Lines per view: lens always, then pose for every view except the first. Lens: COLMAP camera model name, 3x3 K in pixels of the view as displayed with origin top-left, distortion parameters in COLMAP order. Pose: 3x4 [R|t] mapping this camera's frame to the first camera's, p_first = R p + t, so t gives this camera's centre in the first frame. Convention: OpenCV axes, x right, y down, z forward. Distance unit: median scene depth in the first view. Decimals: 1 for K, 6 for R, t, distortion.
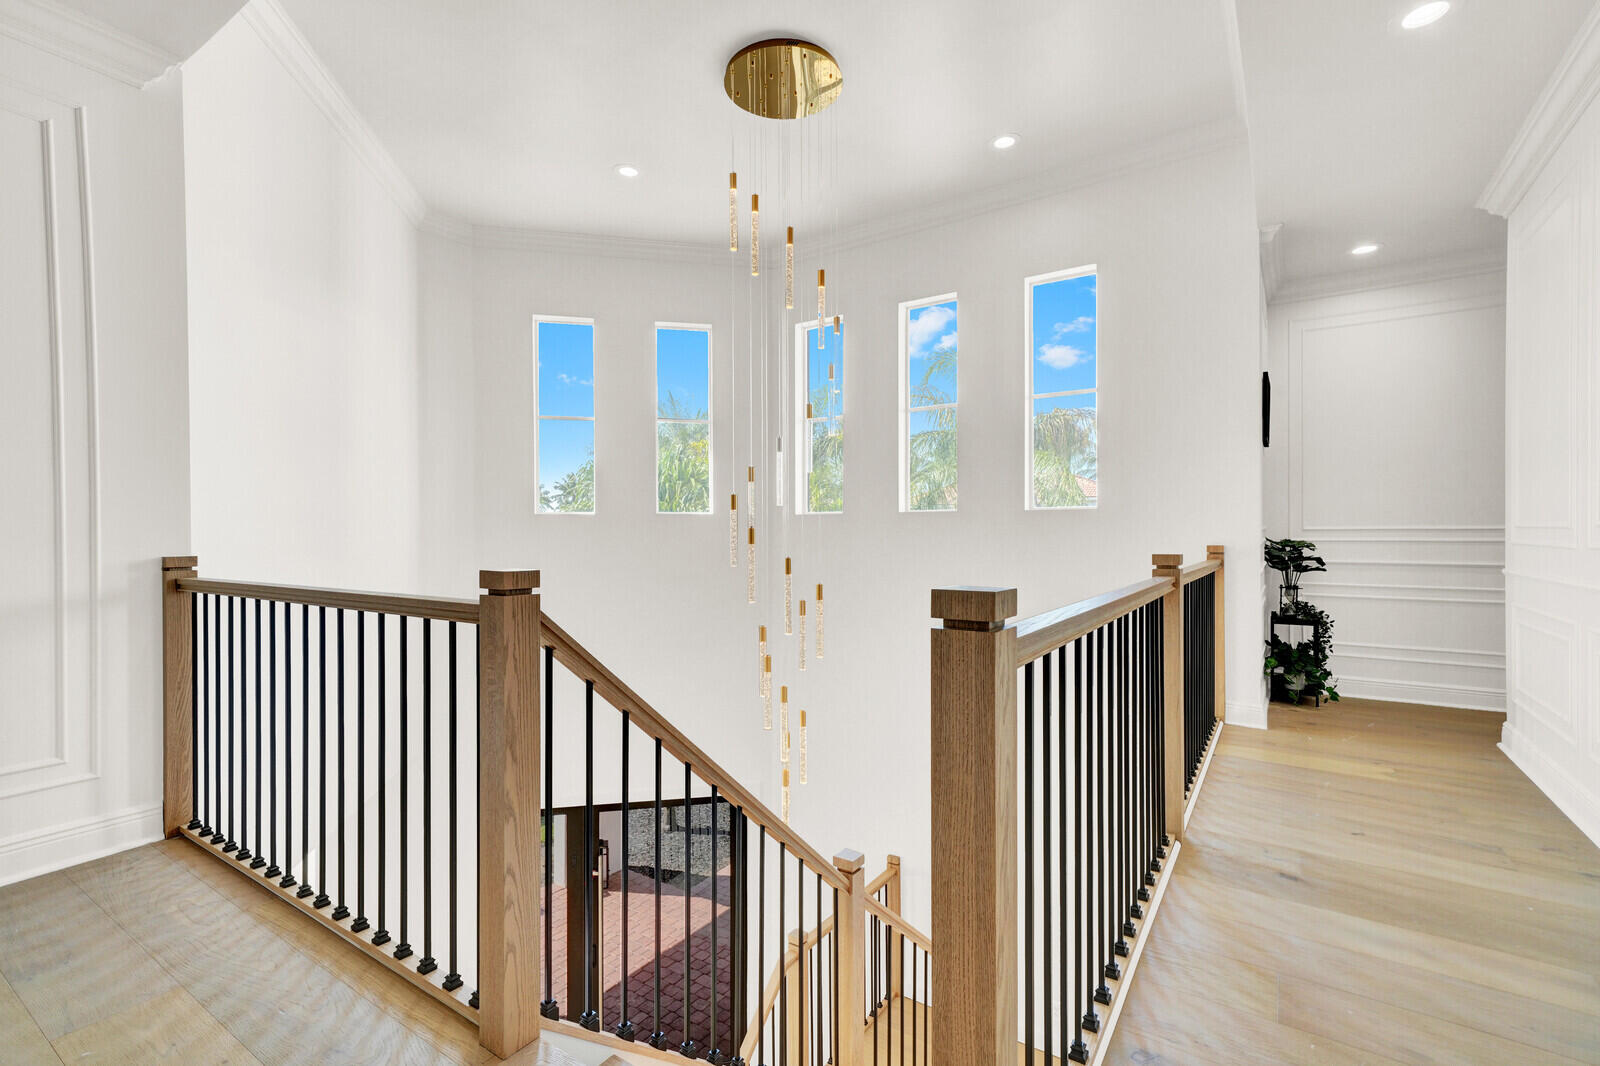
lens RADIAL K [[736.3, 0, 800.2], [0, 736.3, 533.3], [0, 0, 1]] dist [0.005445, 0.000711]
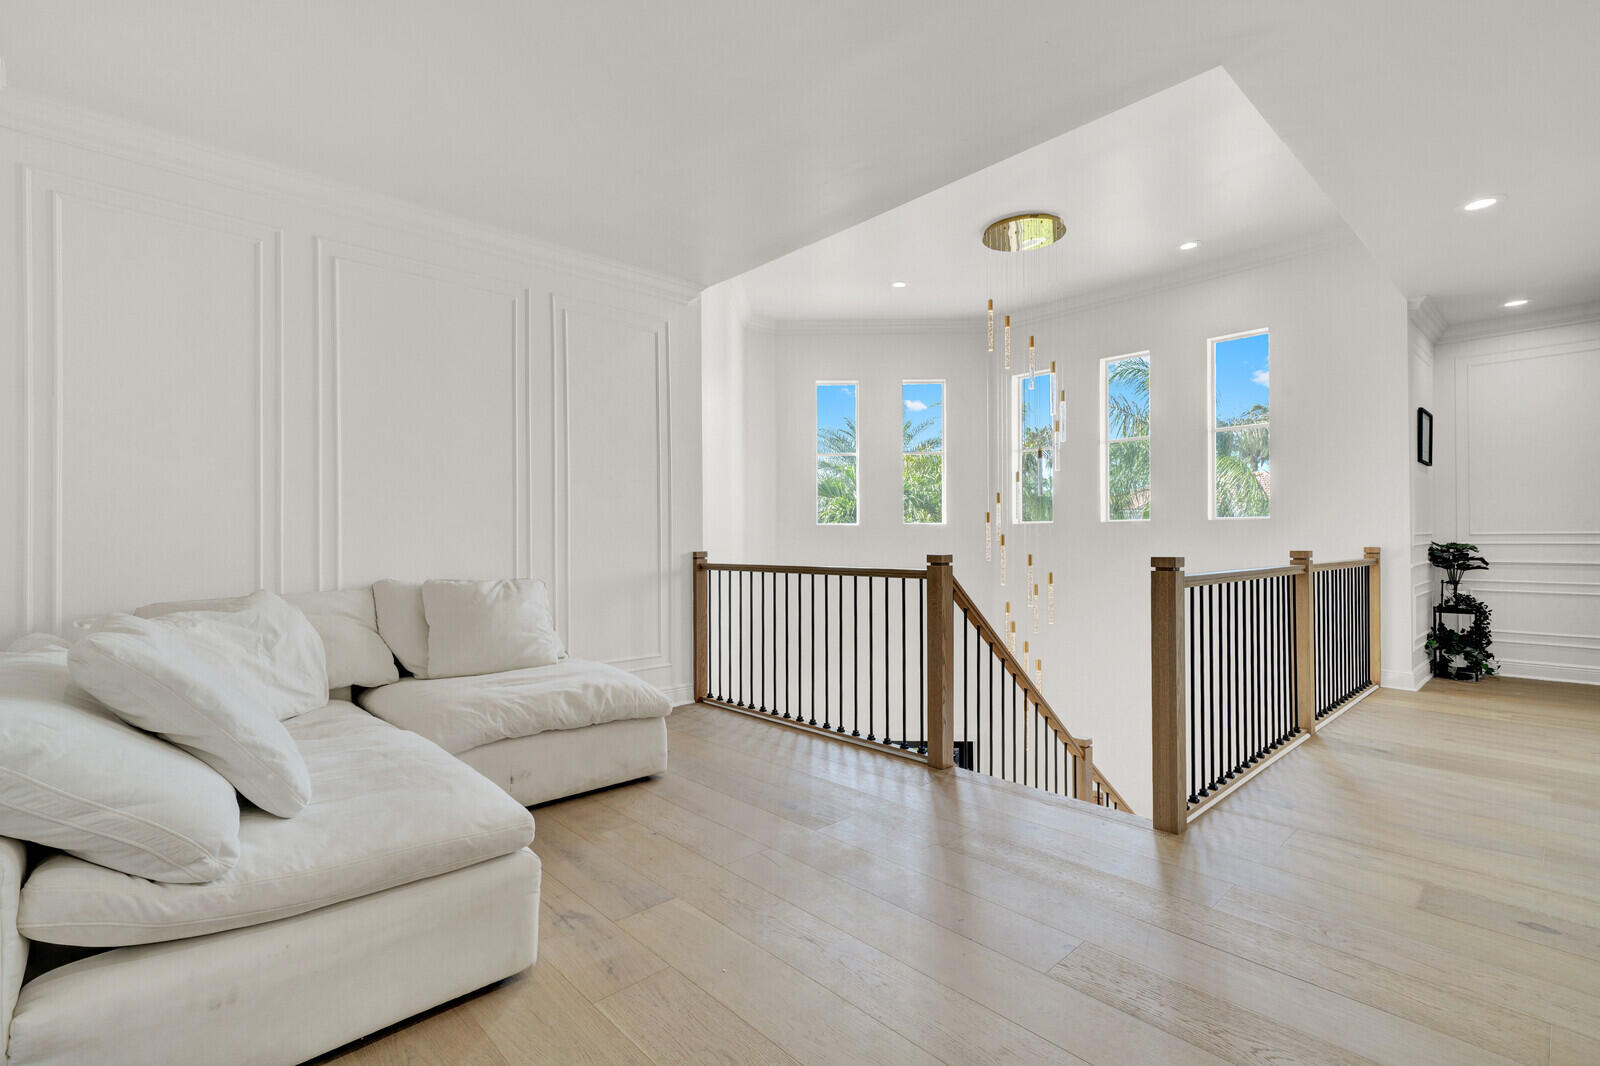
lens RADIAL K [[736.3, 0, 799.4], [0, 736.3, 535.5], [0, 0, 1]] dist [0.005445, 0.000711]
pose [[0.974374, -0.003197, -0.224910, -0.104877], [0.001948, 0.999981, -0.005773, 0.001442], [0.224925, 0.005187, 0.974362, -0.432352]]
